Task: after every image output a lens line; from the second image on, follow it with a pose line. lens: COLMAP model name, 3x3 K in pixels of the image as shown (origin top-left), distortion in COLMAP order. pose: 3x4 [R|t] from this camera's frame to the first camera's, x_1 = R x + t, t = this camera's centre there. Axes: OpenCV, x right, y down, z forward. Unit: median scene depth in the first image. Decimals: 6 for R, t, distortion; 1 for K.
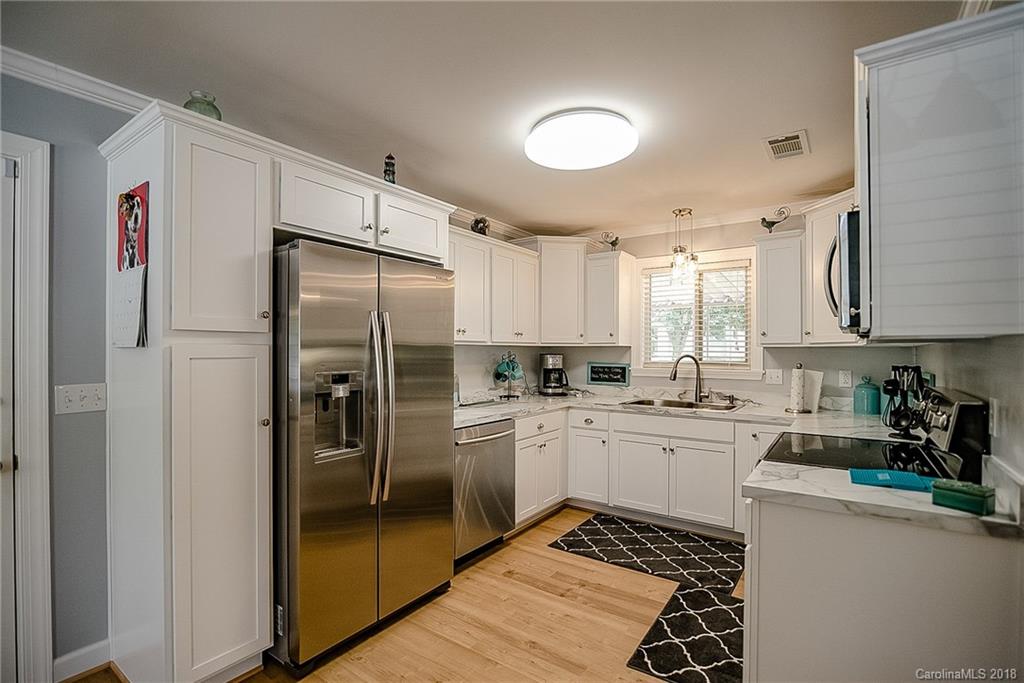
lens RADIAL K [[474.8, 0, 505.7], [0, 474.8, 343.6], [0, 0, 1]] dist [-0.015899, 0.000428]
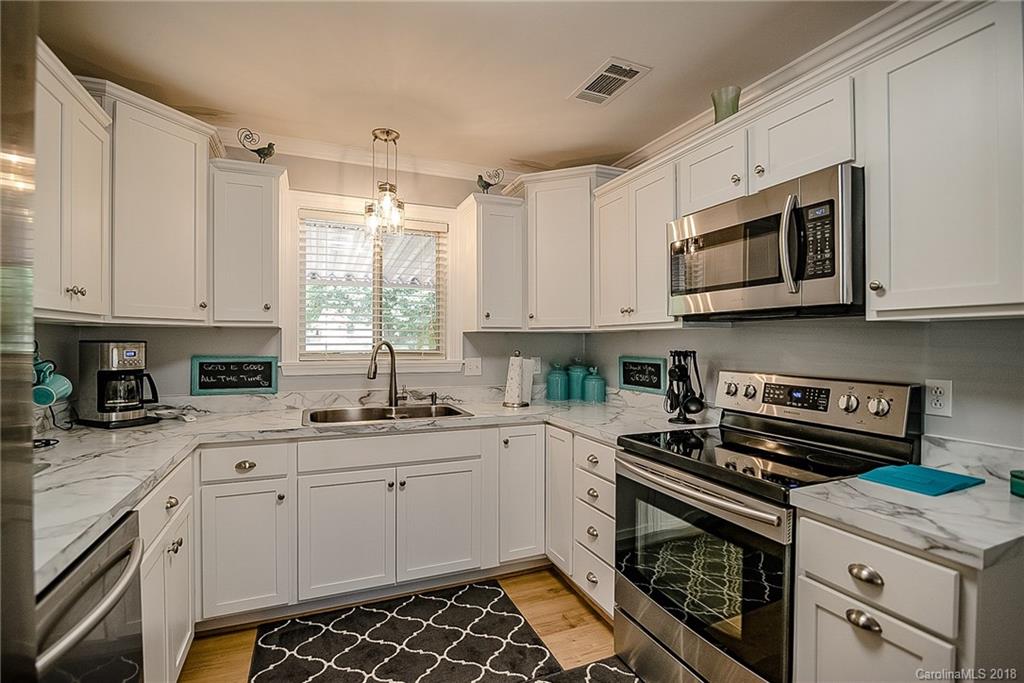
lens RADIAL K [[474.8, 0, 505.7], [0, 474.8, 343.6], [0, 0, 1]] dist [-0.015899, 0.000428]
pose [[0.520701, -0.005052, 0.853724, -0.119511], [-0.014931, 0.999776, 0.015023, 0.012762], [-0.853608, -0.020569, 0.520509, 0.448280]]
